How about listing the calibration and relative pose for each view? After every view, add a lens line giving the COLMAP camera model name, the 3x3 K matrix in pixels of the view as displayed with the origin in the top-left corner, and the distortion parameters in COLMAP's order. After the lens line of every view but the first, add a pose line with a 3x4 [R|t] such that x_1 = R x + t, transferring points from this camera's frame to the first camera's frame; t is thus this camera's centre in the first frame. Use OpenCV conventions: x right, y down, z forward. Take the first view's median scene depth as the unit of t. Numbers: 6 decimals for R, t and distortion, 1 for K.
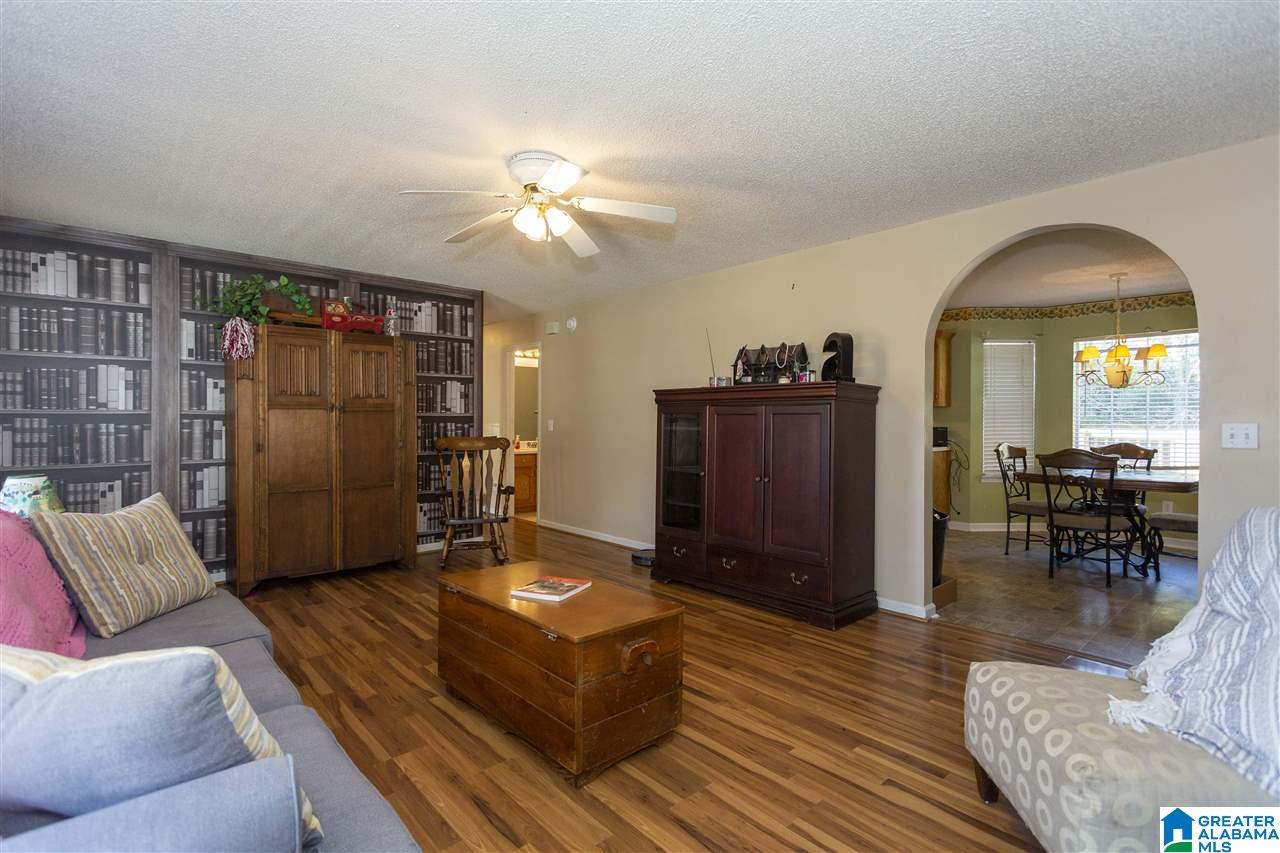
lens RADIAL K [[618.7, 0, 590.8], [0, 618.7, 426.3], [0, 0, 1]] dist [0.032880, -0.003512]
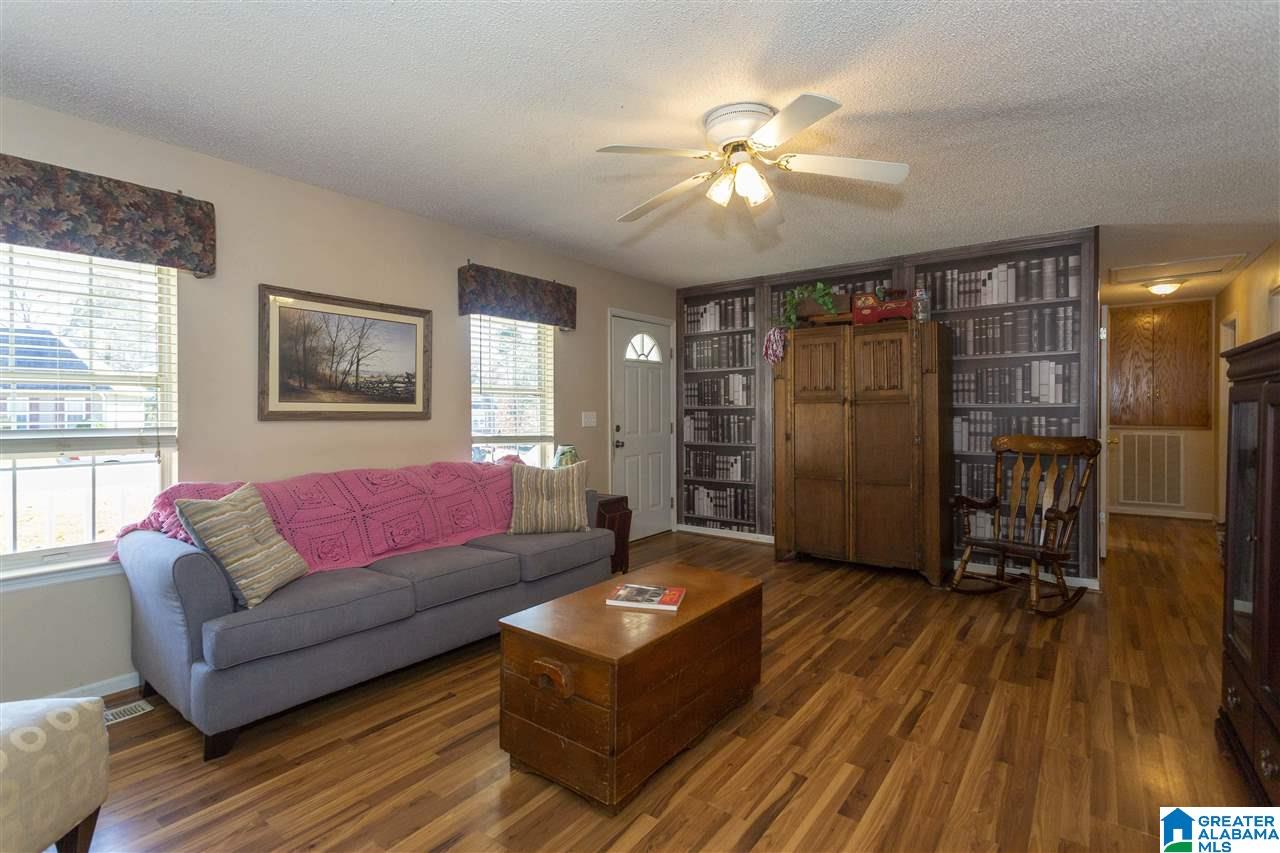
lens RADIAL K [[618.7, 0, 623.6], [0, 618.7, 420.5], [0, 0, 1]] dist [0.032880, -0.003512]
pose [[0.219096, 0.012370, -0.975625, 0.510716], [-0.010648, 0.999890, 0.010287, -0.004241], [0.975645, 0.008135, 0.219204, 0.426549]]
